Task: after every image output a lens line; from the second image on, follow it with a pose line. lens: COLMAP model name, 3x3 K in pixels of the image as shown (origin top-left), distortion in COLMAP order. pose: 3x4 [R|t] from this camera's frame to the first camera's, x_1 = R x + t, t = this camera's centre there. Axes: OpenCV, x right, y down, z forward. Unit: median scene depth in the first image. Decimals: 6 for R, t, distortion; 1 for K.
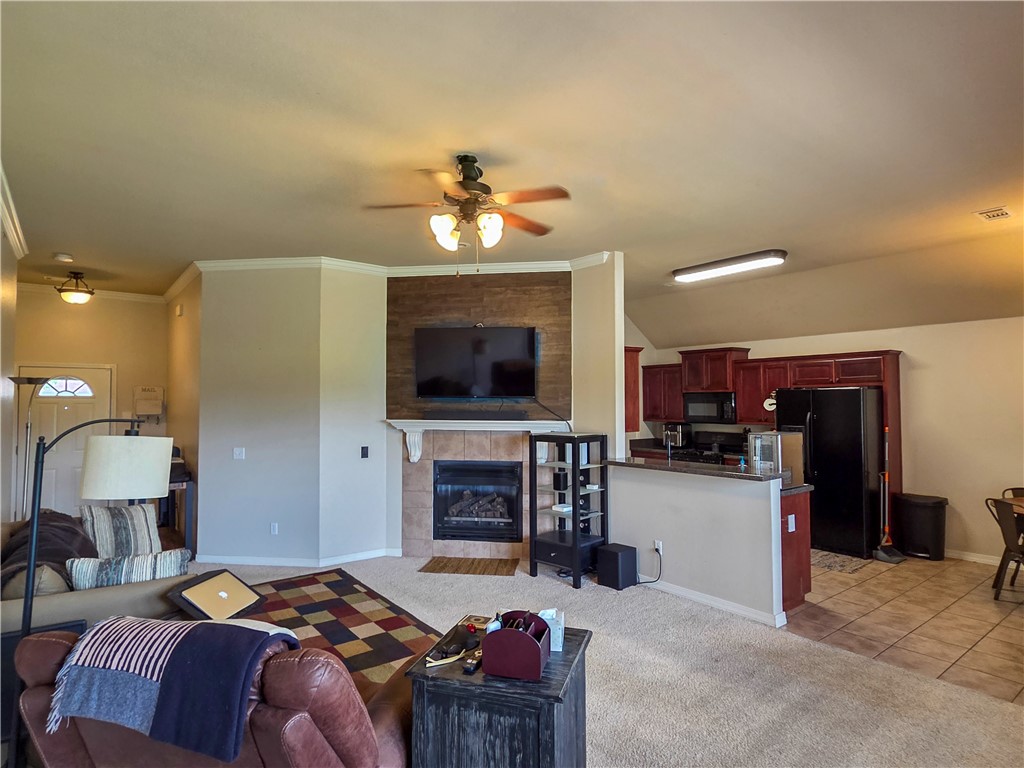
lens RADIAL K [[566.4, 0, 509.8], [0, 566.4, 383.8], [0, 0, 1]] dist [0.003621, -0.000757]
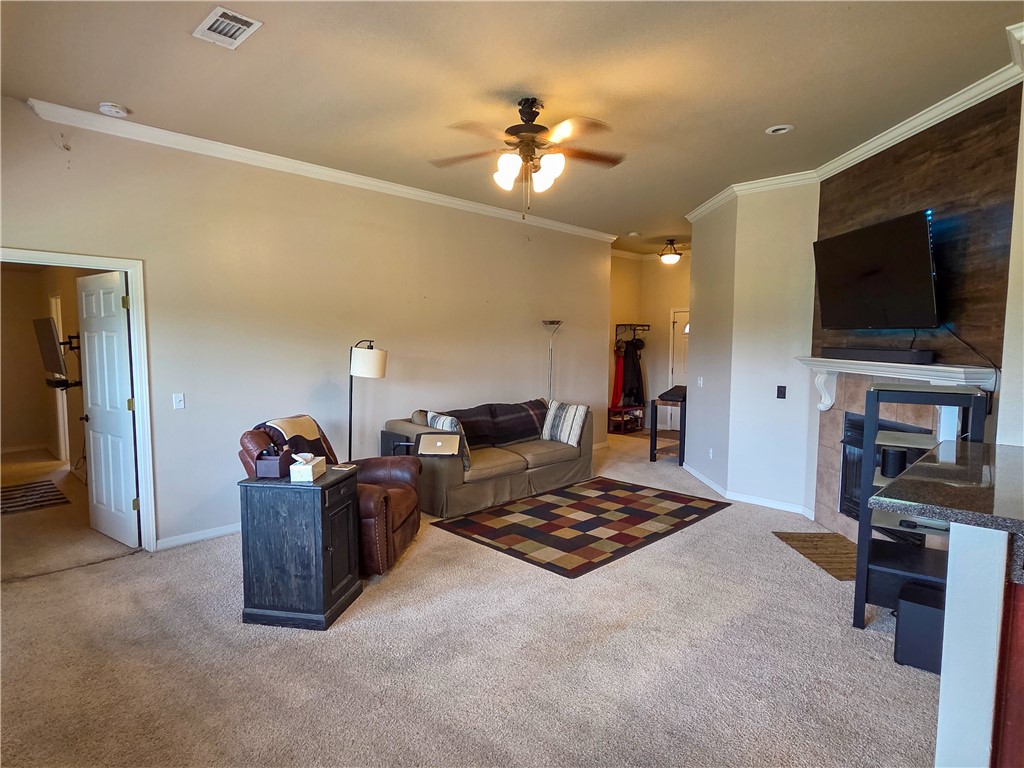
lens RADIAL K [[566.4, 0, 500.7], [0, 566.4, 384.7], [0, 0, 1]] dist [0.003621, -0.000757]
pose [[0.133537, 0.081196, -0.987712, 0.566770], [0.025495, 0.996027, 0.085326, 0.021155], [0.990716, -0.036576, 0.130936, 0.444958]]
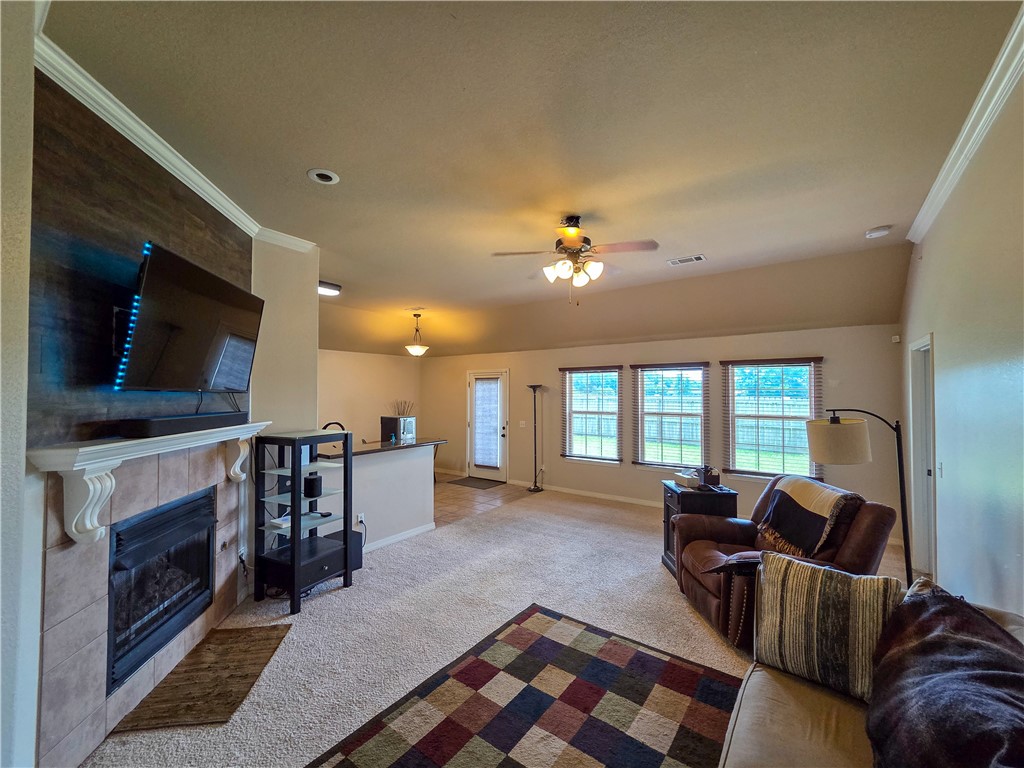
lens RADIAL K [[422.4, 0, 501.8], [0, 422.4, 383.9], [0, 0, 1]] dist [0.001500, 0.001360]
pose [[-0.259642, 0.023594, 0.965417, -0.564261], [-0.029581, 0.999038, -0.032372, 0.020648], [-0.965252, -0.036963, -0.258694, 0.794512]]
